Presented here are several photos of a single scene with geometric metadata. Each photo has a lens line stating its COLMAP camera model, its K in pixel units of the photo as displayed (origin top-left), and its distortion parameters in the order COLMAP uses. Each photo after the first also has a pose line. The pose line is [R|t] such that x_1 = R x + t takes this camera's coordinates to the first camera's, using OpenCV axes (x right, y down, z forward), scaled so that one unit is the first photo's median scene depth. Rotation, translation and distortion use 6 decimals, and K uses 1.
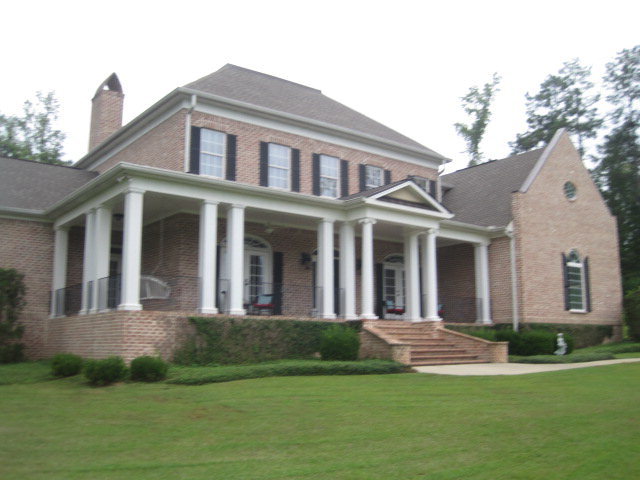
lens RADIAL K [[661.6, 0, 318.4], [0, 661.6, 254.6], [0, 0, 1]] dist [-0.171611, 0.118168]
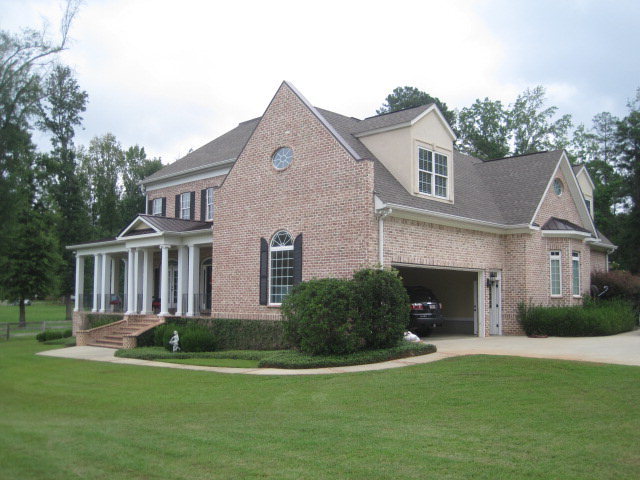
lens RADIAL K [[661.6, 0, 318.4], [0, 661.6, 254.6], [0, 0, 1]] dist [-0.171611, 0.118168]
pose [[0.131799, -0.063205, -0.989259, 1.346088], [0.143244, 0.988705, -0.044085, 0.073318], [0.980872, -0.135895, 0.139364, 1.008767]]
